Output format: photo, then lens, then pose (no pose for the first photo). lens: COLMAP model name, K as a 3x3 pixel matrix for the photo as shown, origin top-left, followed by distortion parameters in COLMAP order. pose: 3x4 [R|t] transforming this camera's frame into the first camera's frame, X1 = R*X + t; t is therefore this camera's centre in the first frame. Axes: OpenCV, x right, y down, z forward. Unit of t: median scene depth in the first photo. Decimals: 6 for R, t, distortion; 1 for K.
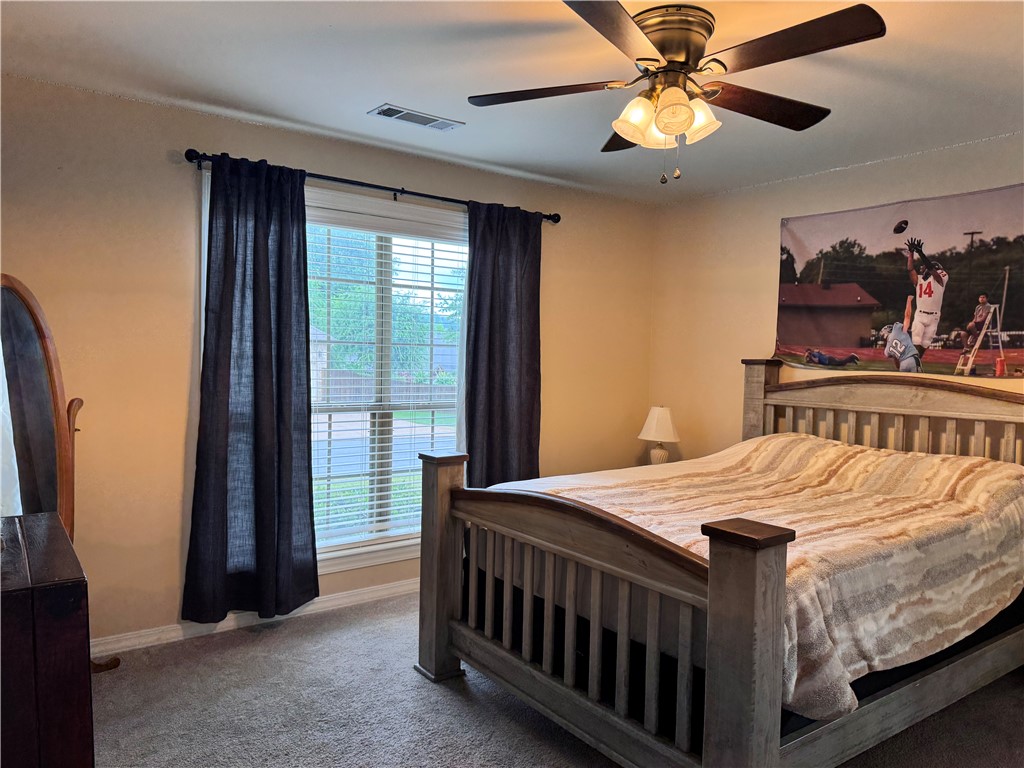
lens RADIAL K [[721.0, 0, 517.6], [0, 721.0, 386.4], [0, 0, 1]] dist [0.055843, -0.065386]
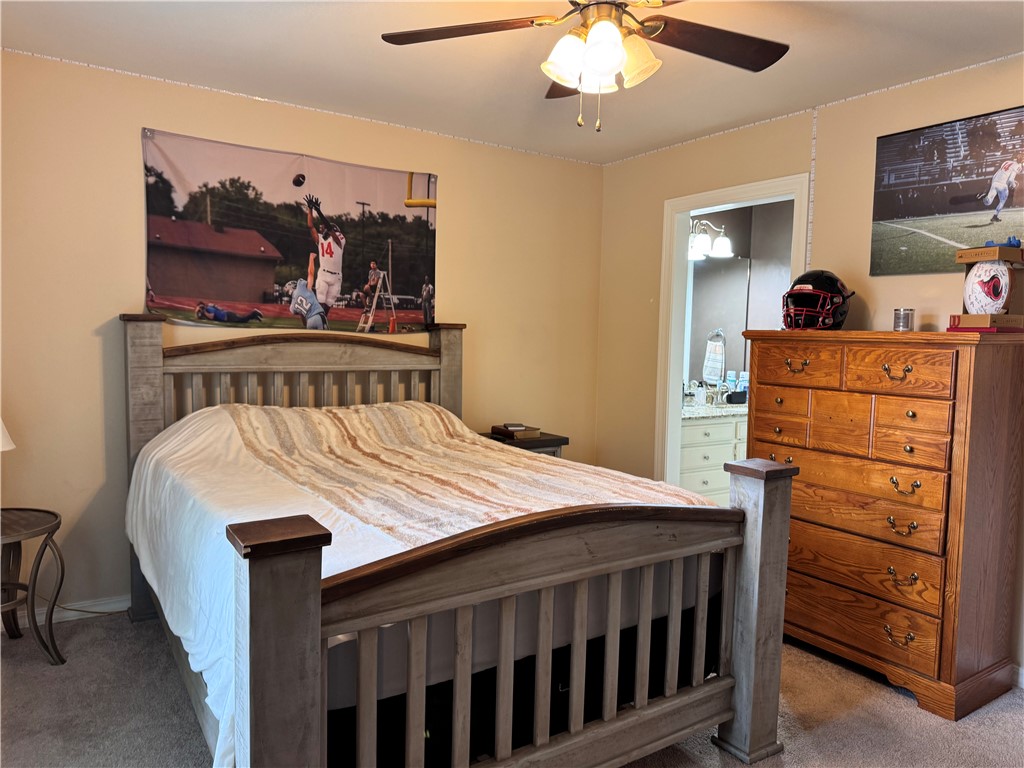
lens RADIAL K [[721.0, 0, 517.6], [0, 721.0, 386.4], [0, 0, 1]] dist [0.055843, -0.065386]
pose [[0.055065, -0.096374, 0.993821, -0.459330], [0.017490, 0.995271, 0.095545, -0.032412], [-0.998330, 0.012121, 0.056491, 0.665236]]
